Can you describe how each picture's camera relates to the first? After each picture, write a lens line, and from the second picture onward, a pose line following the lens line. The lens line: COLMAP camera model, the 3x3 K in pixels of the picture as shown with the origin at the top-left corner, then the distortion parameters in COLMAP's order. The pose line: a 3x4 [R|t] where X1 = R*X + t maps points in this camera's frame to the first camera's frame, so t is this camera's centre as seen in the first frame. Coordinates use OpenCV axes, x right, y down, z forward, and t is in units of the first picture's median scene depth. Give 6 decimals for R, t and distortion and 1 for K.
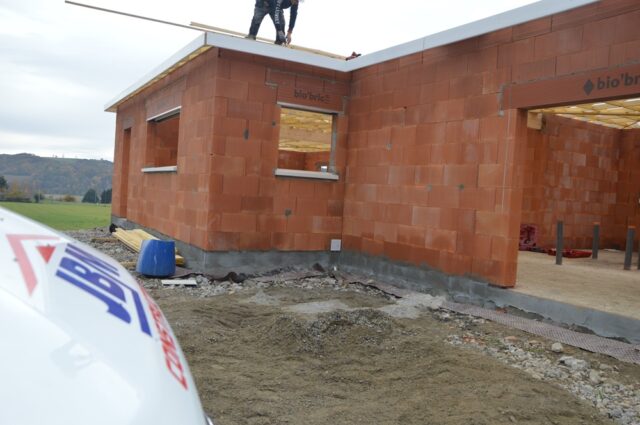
lens RADIAL K [[532.3, 0, 320.0], [0, 532.3, 212.5], [0, 0, 1]] dist [-0.119755, 0.001047]
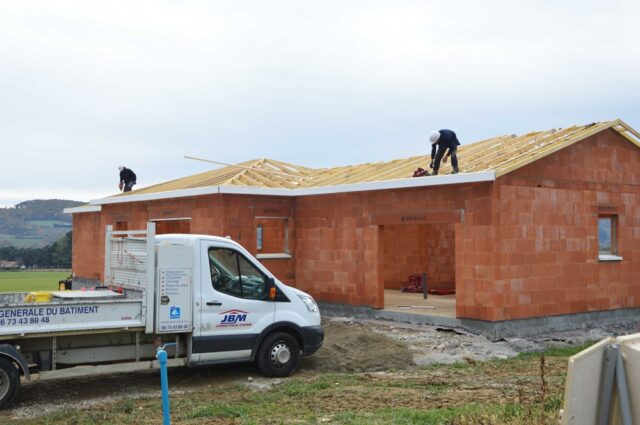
lens RADIAL K [[784.0, 0, 320.0], [0, 784.0, 212.5], [0, 0, 1]] dist [0.004569, 0.001456]
pose [[0.990135, -0.060070, 0.126586, -0.225506], [0.067783, 0.996040, -0.057530, -0.068403], [-0.122629, 0.065543, 0.990286, -1.850512]]
